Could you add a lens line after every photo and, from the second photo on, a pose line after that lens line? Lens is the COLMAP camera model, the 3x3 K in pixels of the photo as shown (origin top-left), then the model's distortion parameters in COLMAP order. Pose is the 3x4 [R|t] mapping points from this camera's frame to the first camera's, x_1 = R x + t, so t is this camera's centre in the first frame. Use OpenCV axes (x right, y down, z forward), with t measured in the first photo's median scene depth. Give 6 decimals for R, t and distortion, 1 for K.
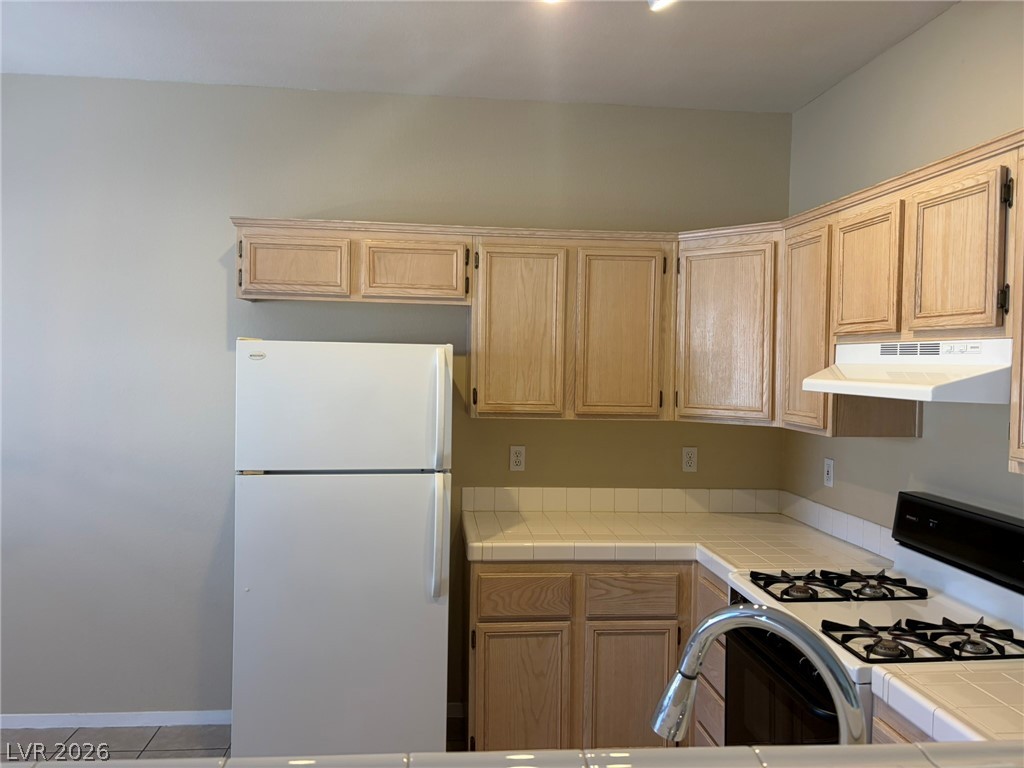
lens RADIAL K [[767.9, 0, 507.4], [0, 767.9, 383.4], [0, 0, 1]] dist [0.071608, -0.070573]
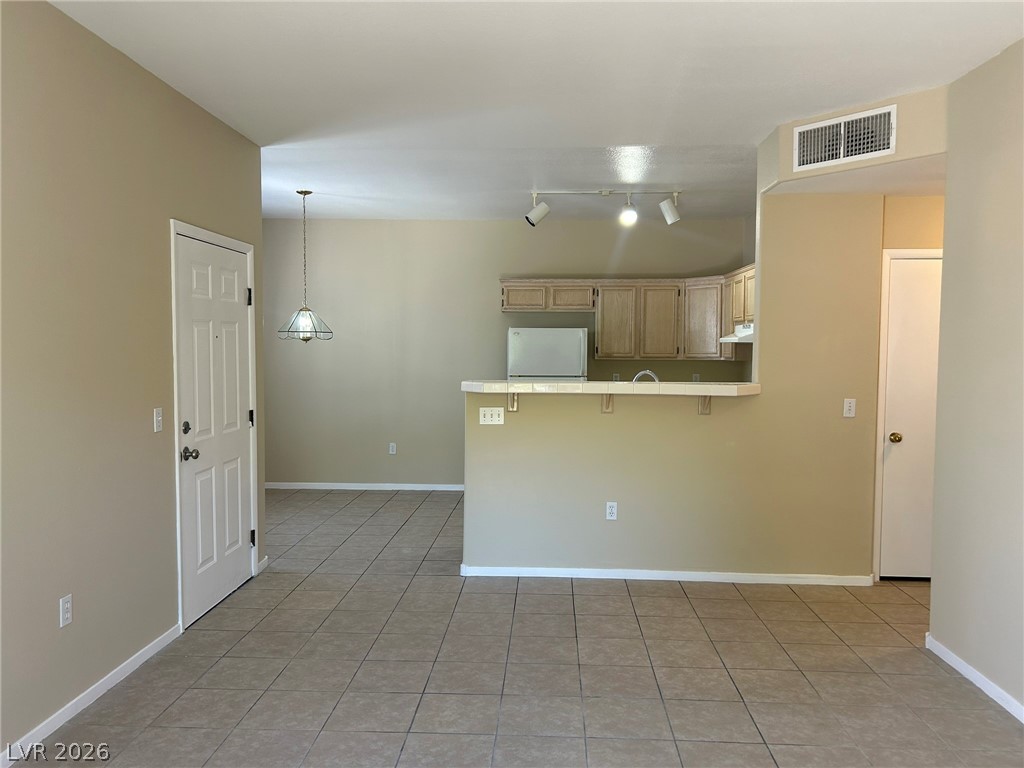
lens RADIAL K [[768.5, 0, 519.4], [0, 768.5, 380.5], [0, 0, 1]] dist [0.063630, -0.051032]
pose [[0.990686, -0.005490, -0.136059, 0.044498], [0.006979, 0.999921, 0.010473, 0.088817], [0.135990, -0.011325, 0.990645, -1.461800]]
